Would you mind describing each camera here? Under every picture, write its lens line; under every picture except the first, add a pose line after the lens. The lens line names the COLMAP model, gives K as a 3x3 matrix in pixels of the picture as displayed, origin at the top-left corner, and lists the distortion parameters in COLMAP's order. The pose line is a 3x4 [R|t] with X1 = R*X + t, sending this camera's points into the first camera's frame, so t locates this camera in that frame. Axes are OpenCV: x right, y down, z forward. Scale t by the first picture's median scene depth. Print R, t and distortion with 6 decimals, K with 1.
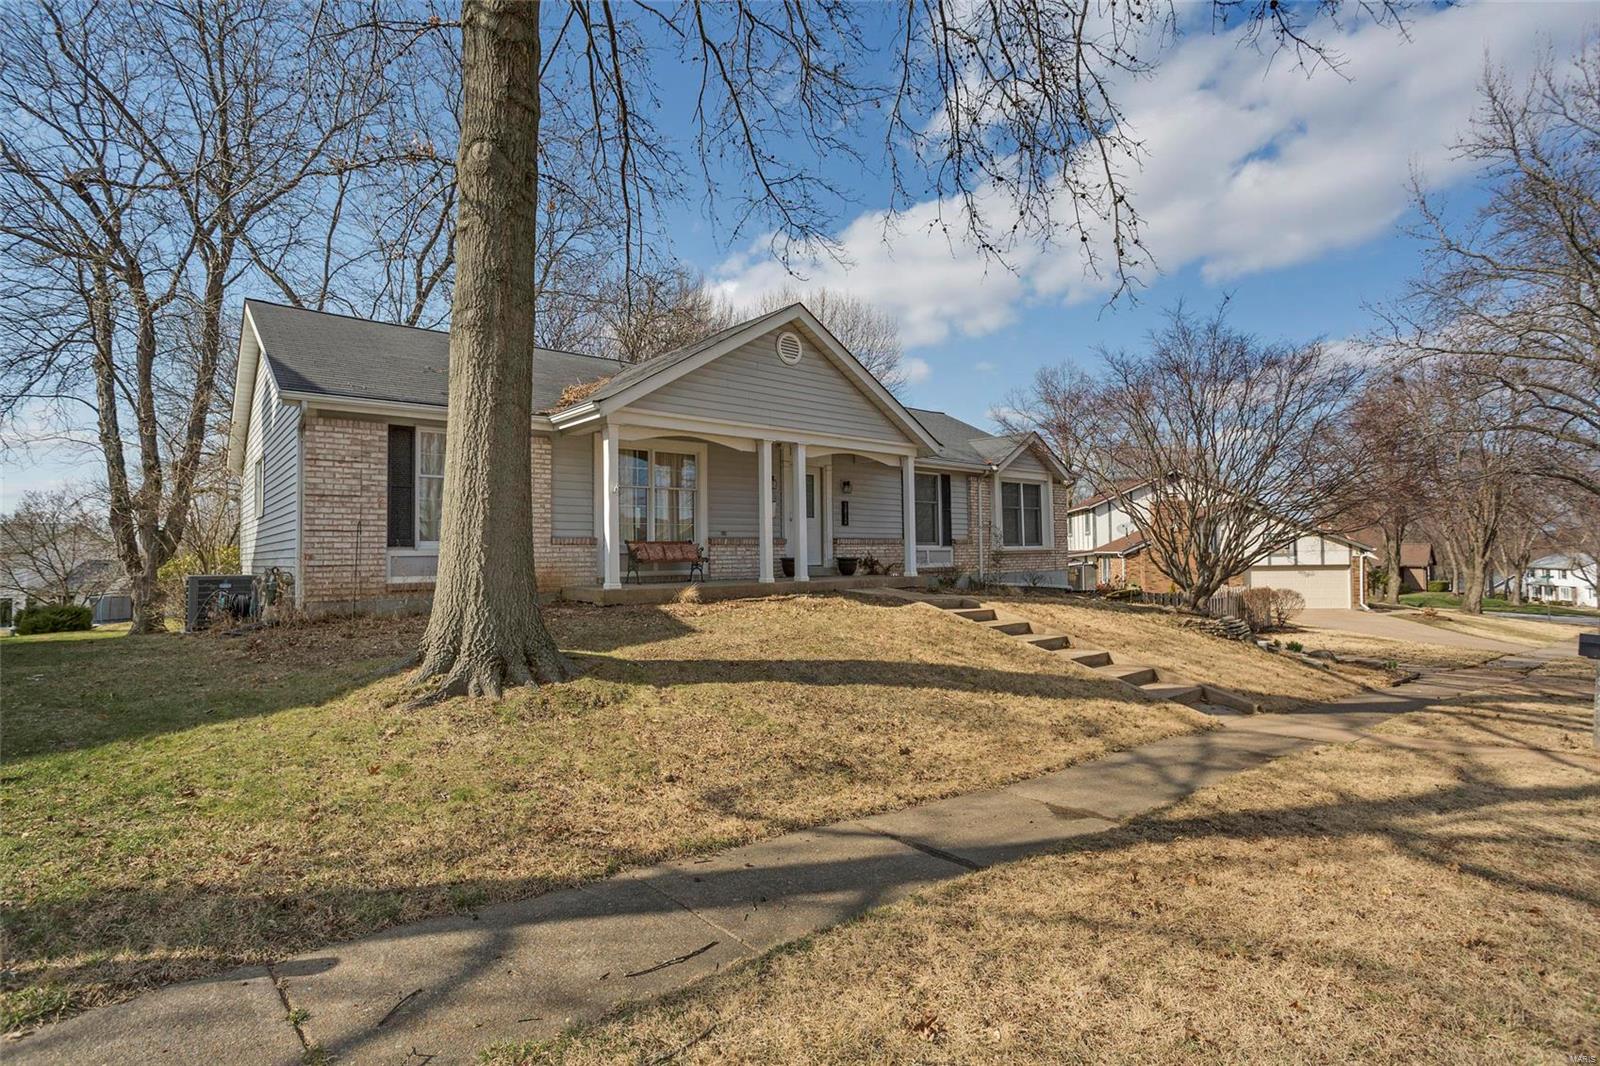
lens RADIAL K [[779.3, 0, 791.3], [0, 779.3, 536.9], [0, 0, 1]] dist [-0.049209, 0.026908]
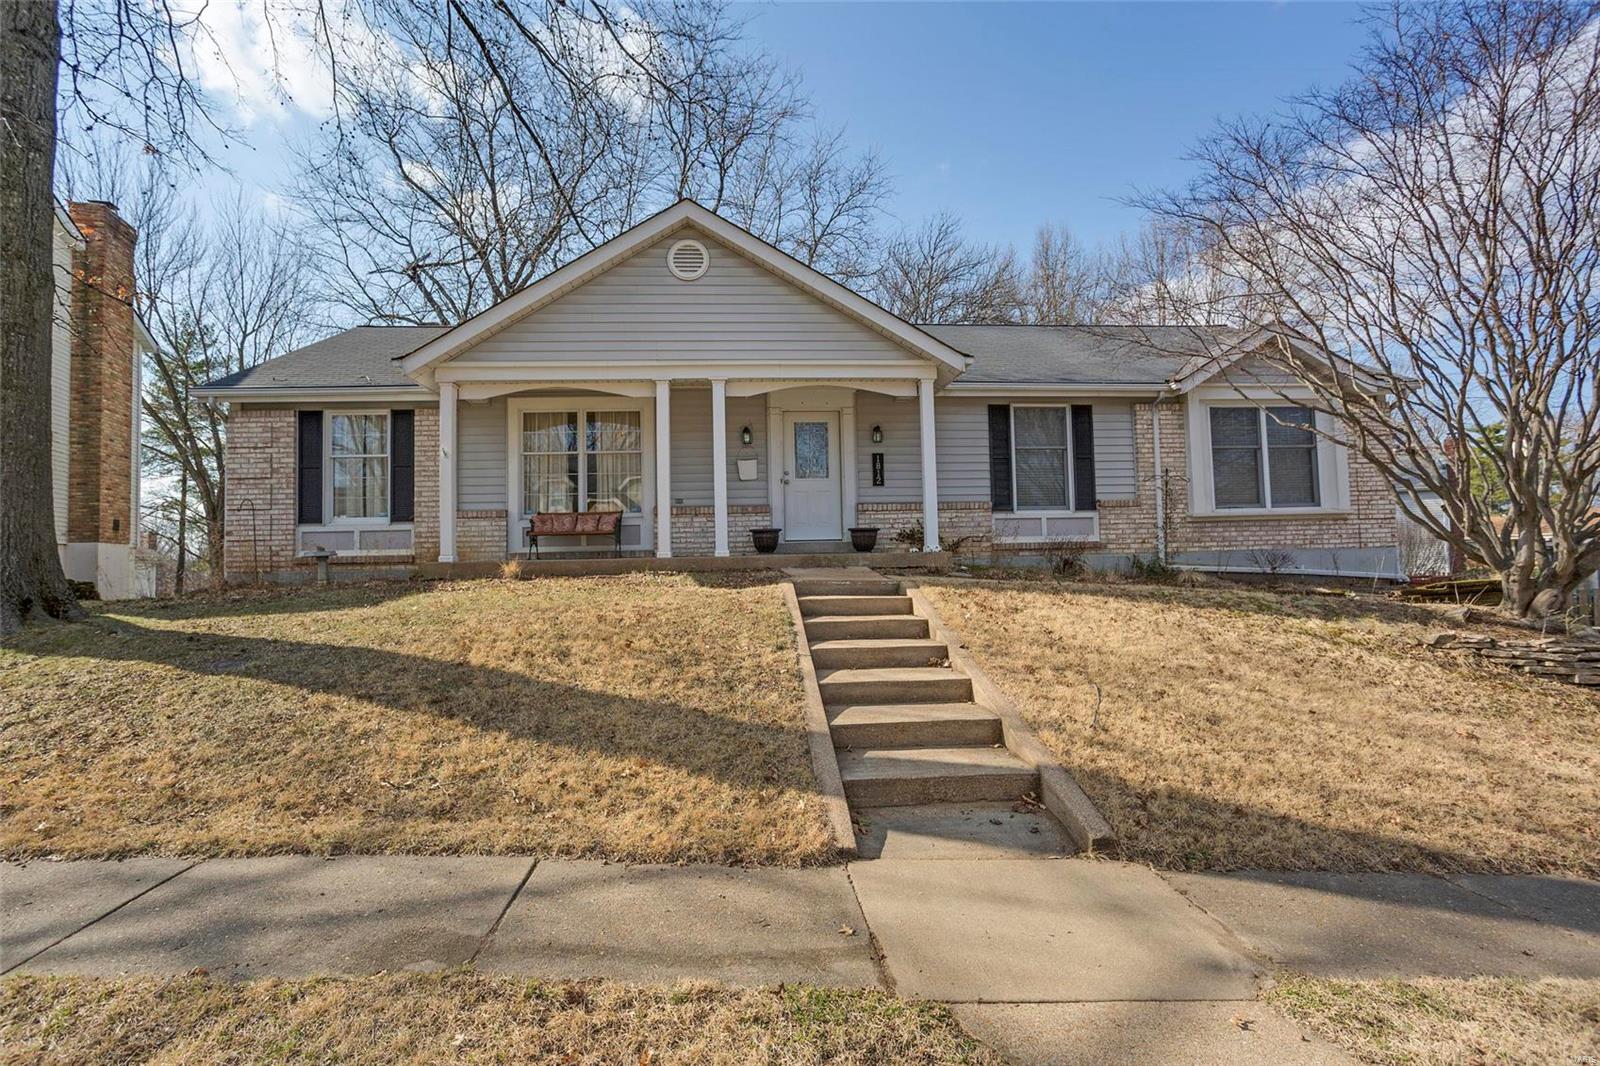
lens RADIAL K [[779.3, 0, 791.3], [0, 779.3, 536.9], [0, 0, 1]] dist [-0.049209, 0.026908]
pose [[0.808620, -0.021827, -0.587927, 0.464249], [0.025051, 0.999683, -0.002658, 0.035915], [0.587798, -0.012578, 0.808910, 0.369753]]
